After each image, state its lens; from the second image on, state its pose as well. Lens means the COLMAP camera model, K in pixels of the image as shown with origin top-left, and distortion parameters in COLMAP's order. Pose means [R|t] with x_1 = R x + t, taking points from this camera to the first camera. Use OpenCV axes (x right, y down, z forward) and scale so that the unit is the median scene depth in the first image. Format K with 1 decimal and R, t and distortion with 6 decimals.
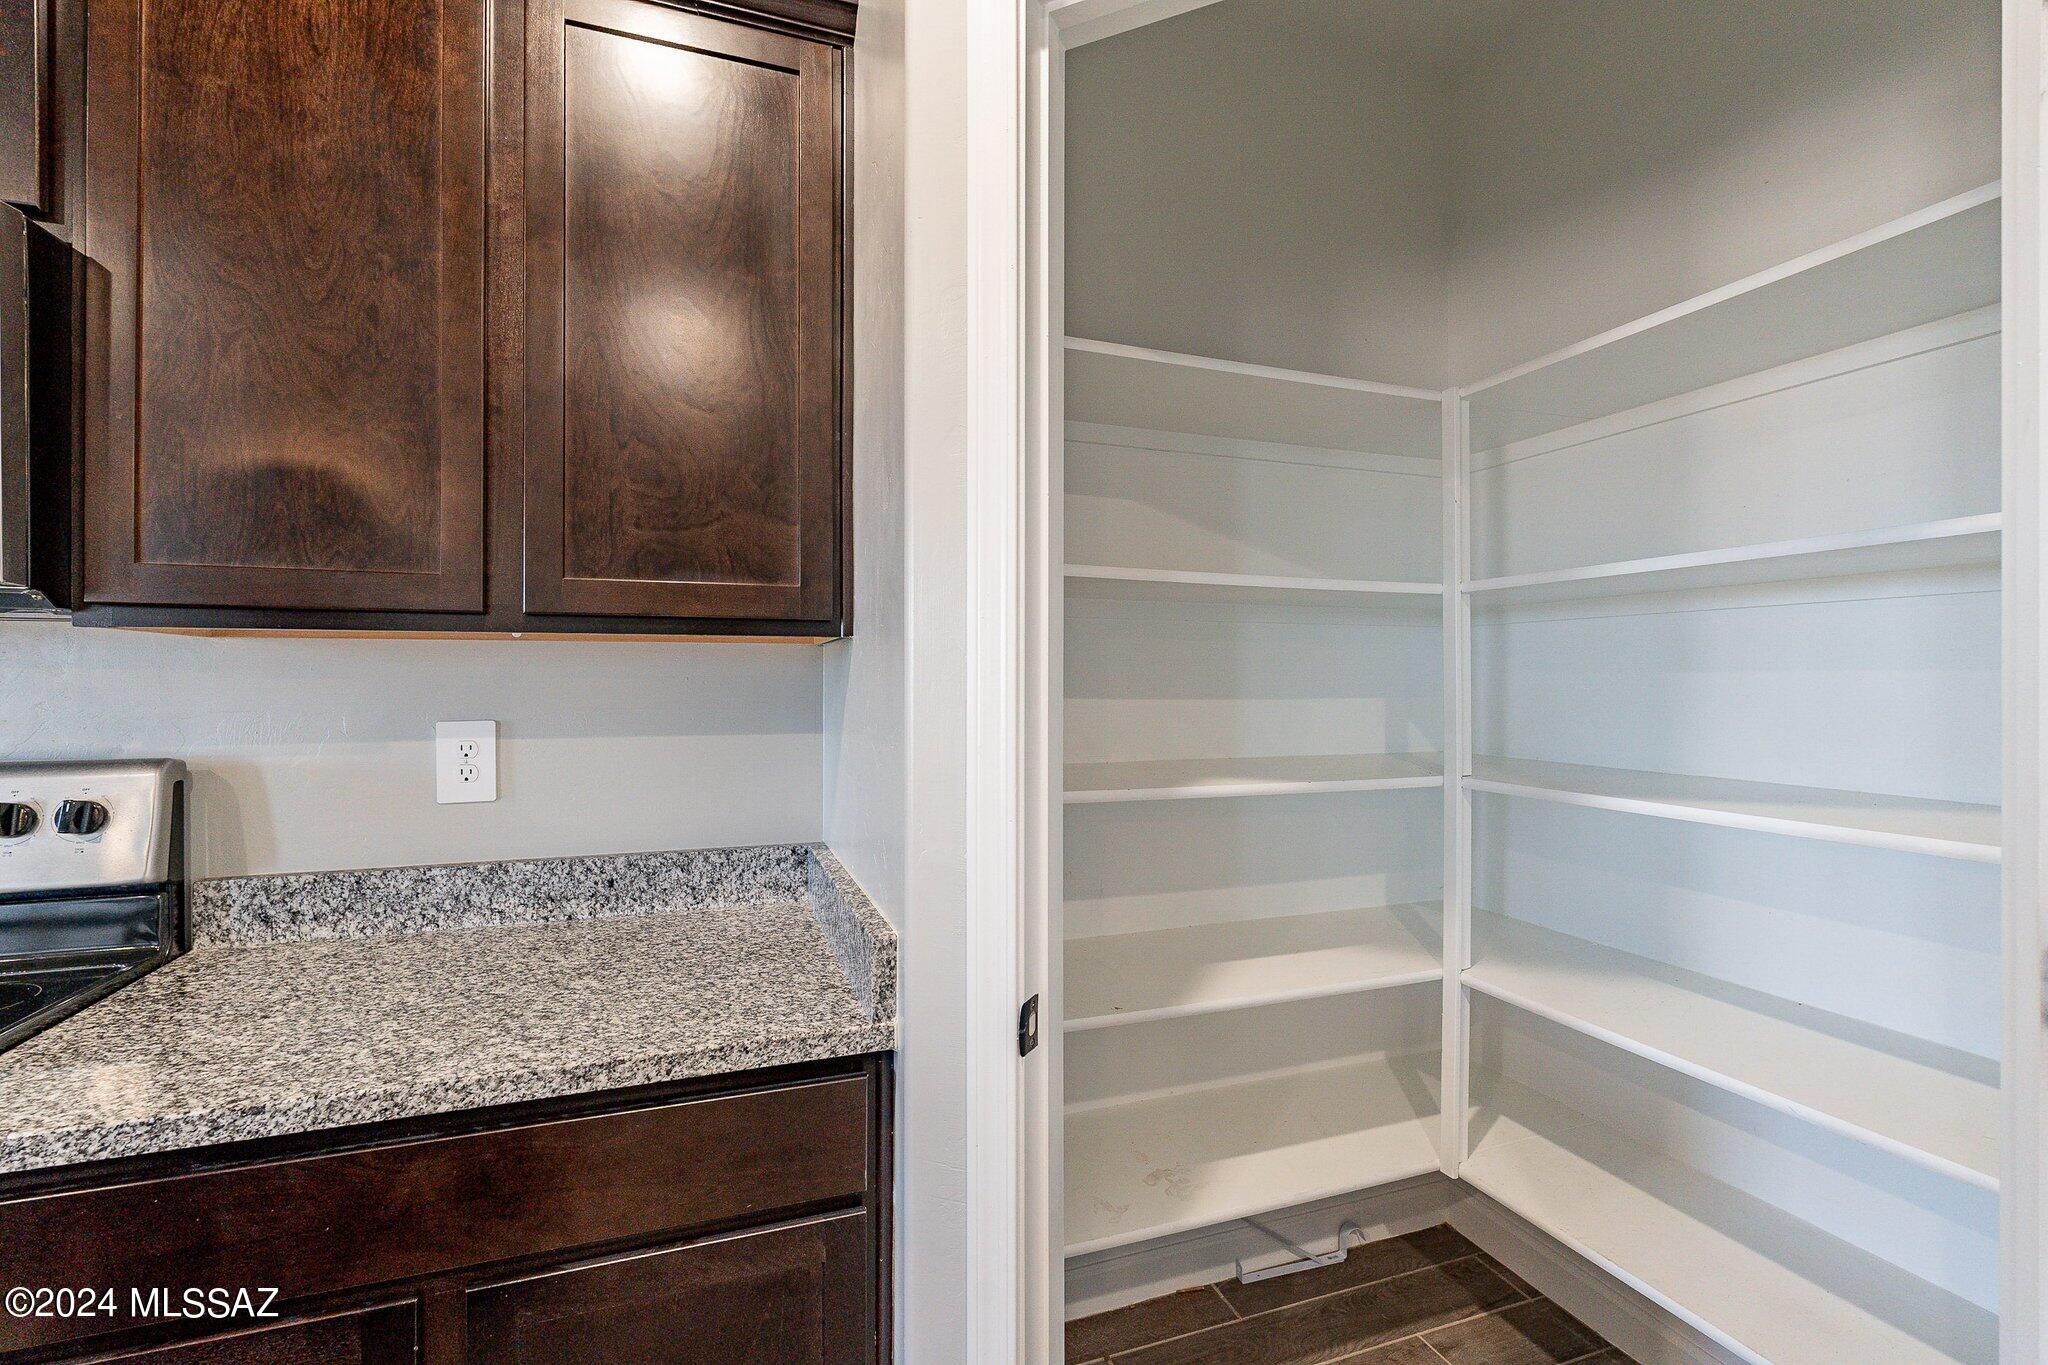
lens RADIAL K [[913.8, 0, 1024.7], [0, 913.8, 674.9], [0, 0, 1]] dist [0.000603, -0.000134]
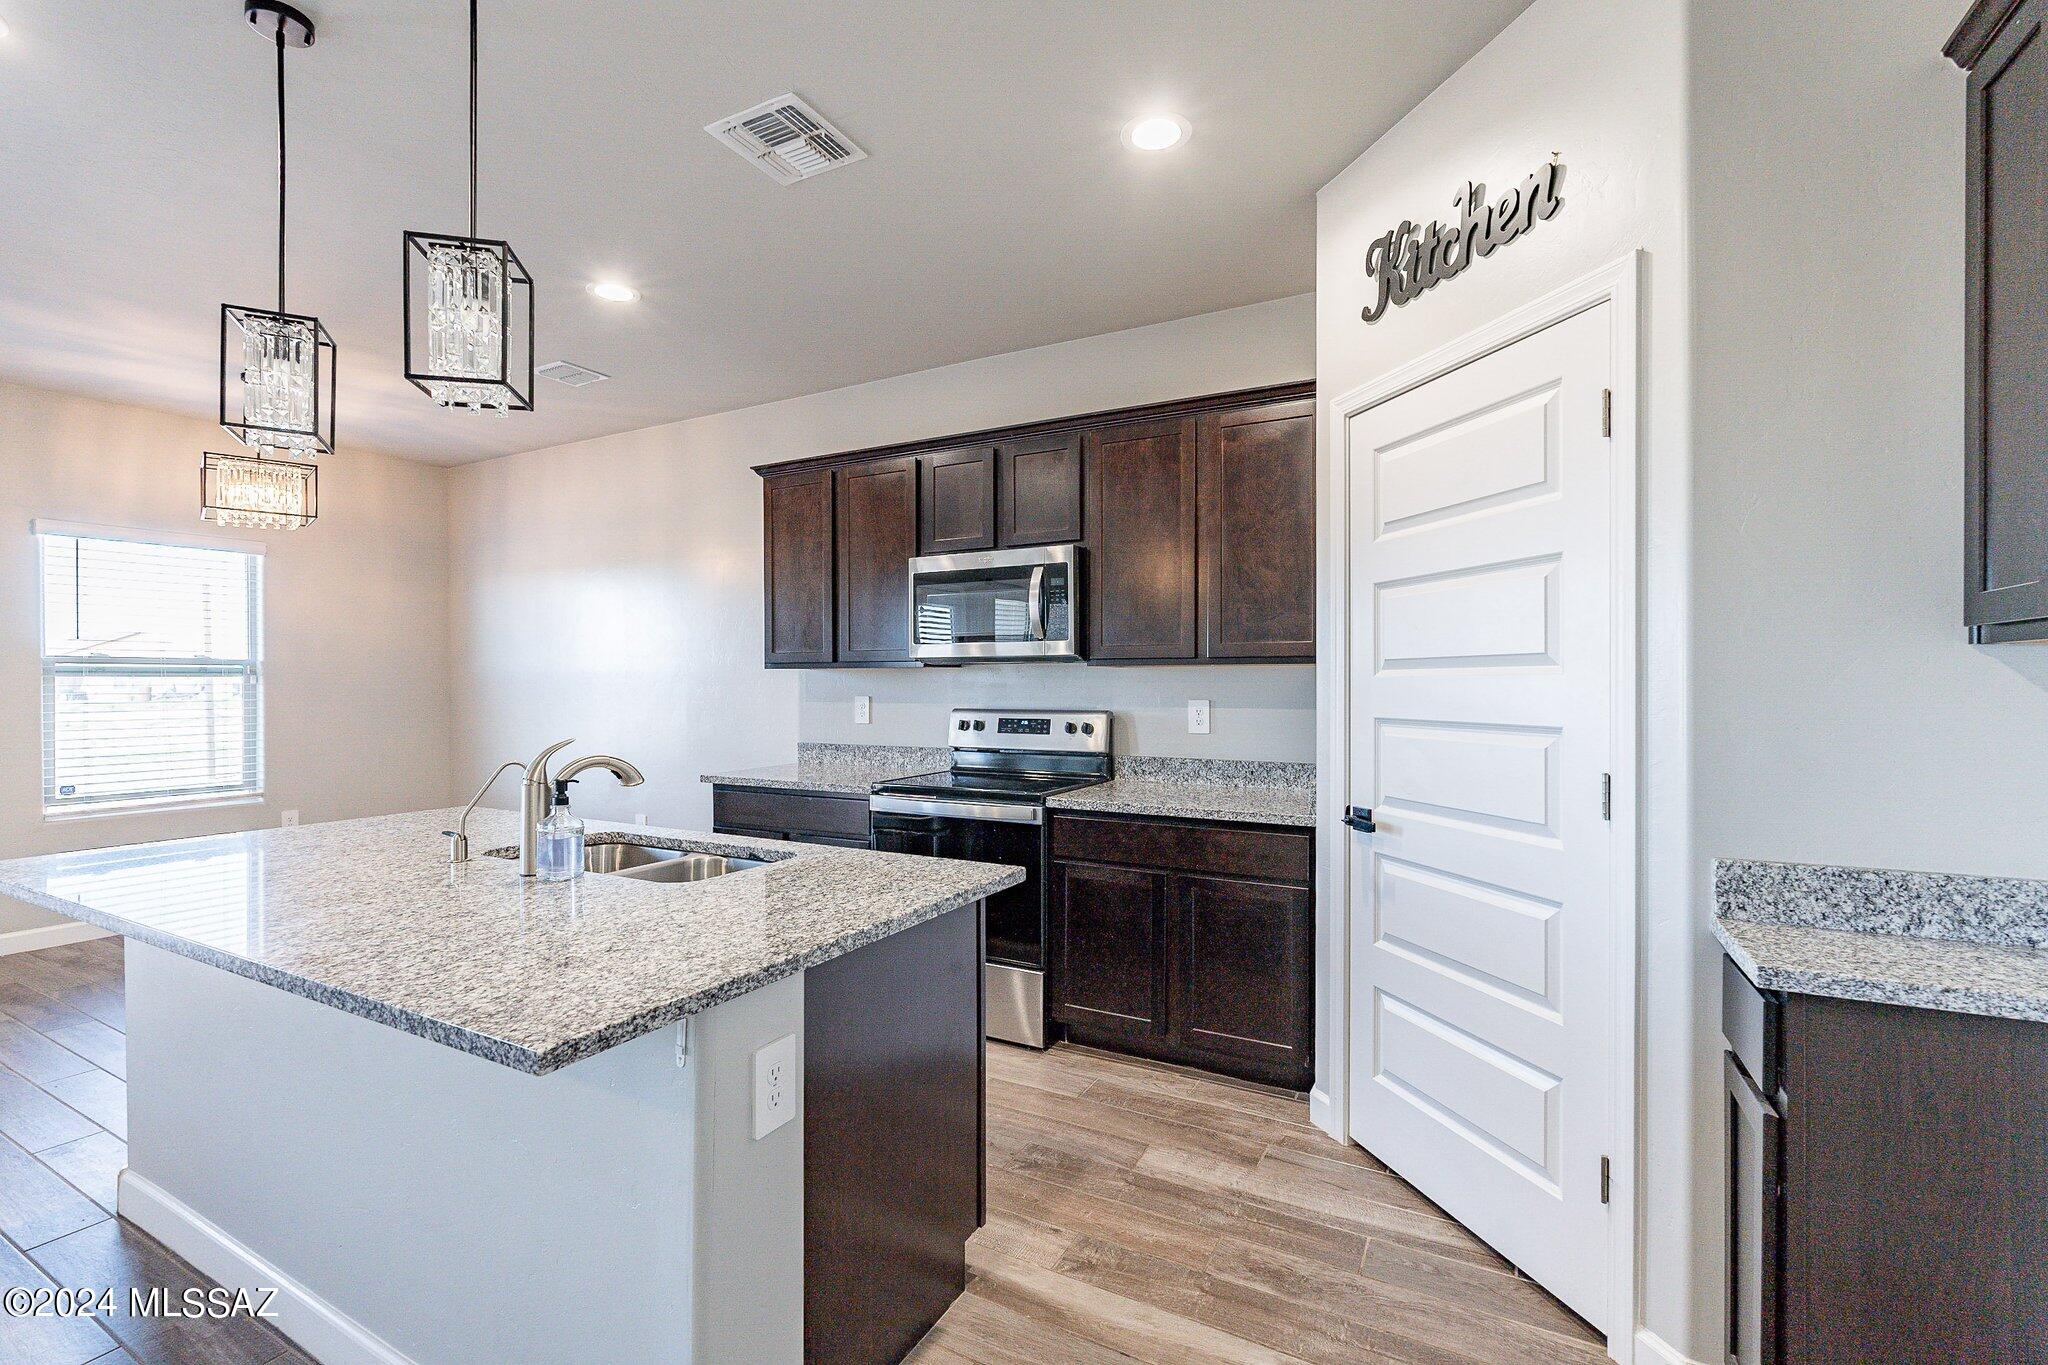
lens RADIAL K [[899.6, 0, 1007.3], [0, 899.6, 675.6], [0, 0, 1]] dist [-0.000060, 0.000038]
pose [[0.652392, -0.003718, -0.757872, 0.959108], [0.000726, 0.999991, -0.004281, -0.005028], [0.757881, 0.002243, 0.652389, -1.042828]]
